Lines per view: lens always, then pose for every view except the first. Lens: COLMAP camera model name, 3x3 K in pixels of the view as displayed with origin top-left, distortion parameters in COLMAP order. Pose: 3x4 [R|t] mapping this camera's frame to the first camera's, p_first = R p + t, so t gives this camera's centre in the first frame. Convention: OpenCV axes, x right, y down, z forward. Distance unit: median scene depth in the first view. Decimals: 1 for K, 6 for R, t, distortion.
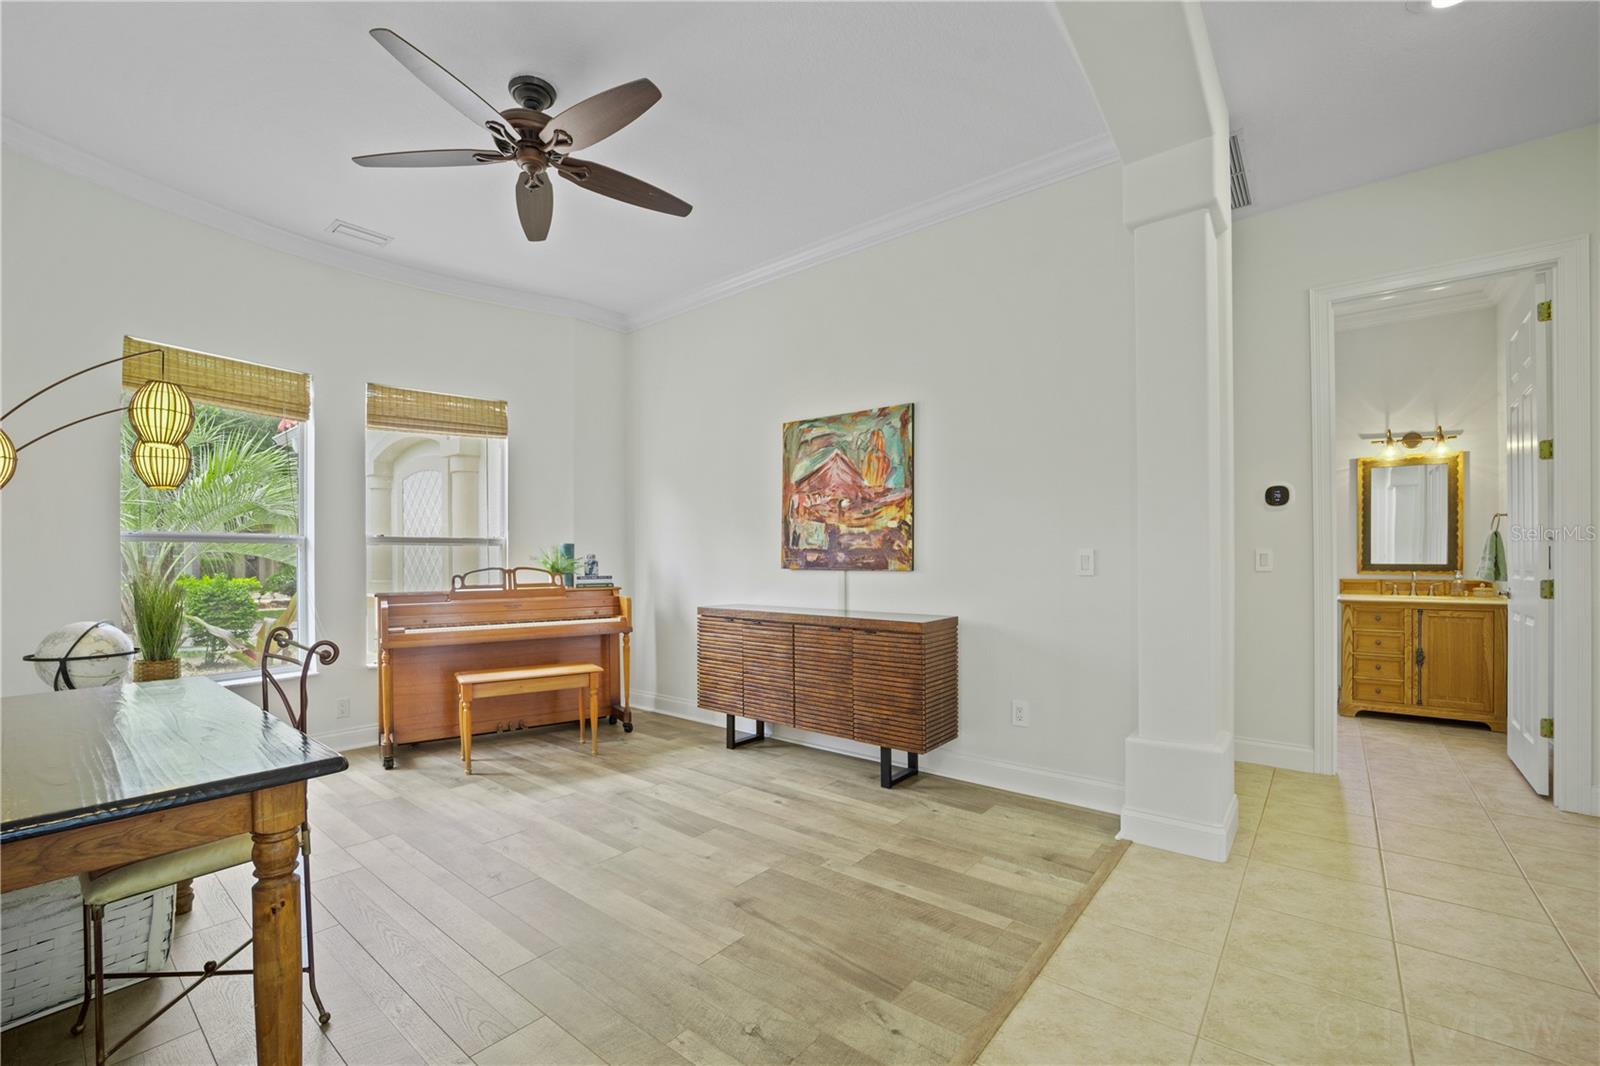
lens RADIAL K [[654.4, 0, 809.4], [0, 654.4, 555.6], [0, 0, 1]] dist [-0.009648, 0.000051]
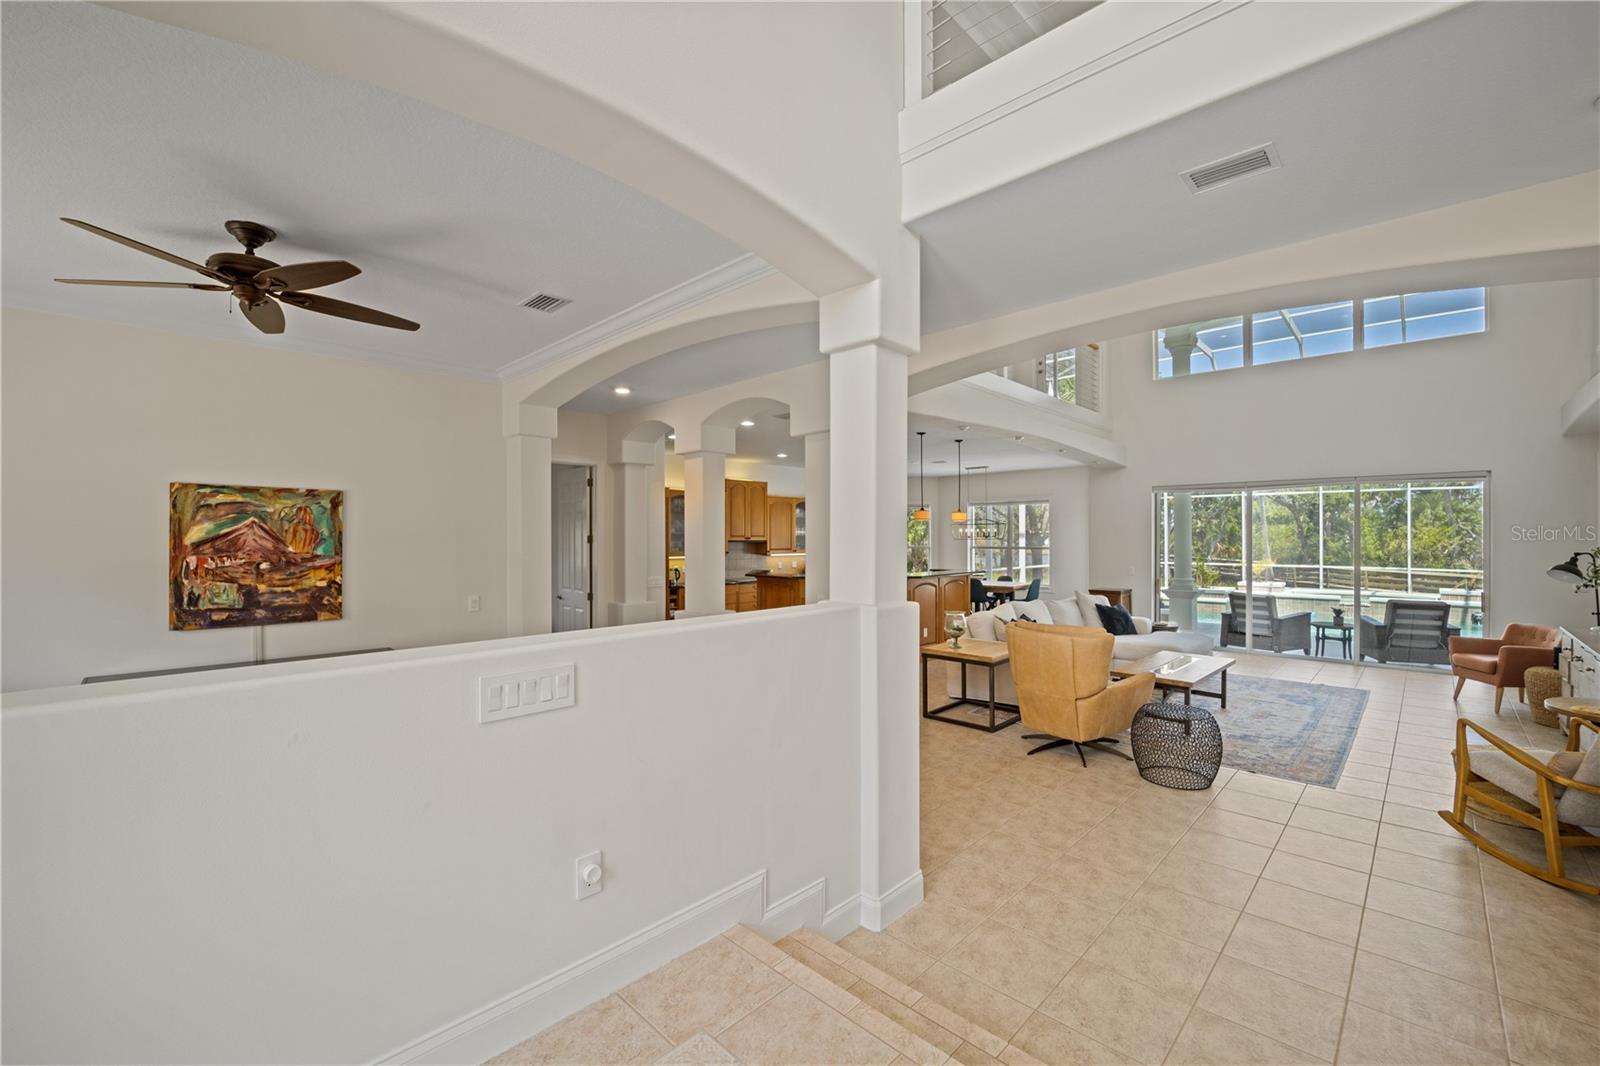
lens RADIAL K [[654.4, 0, 802.4], [0, 654.4, 539.1], [0, 0, 1]] dist [-0.009648, 0.000051]
pose [[0.105378, 0.015764, 0.994307, -0.972369], [0.007130, 0.999837, -0.016607, -0.101301], [-0.994407, 0.008839, 0.105249, -0.050230]]
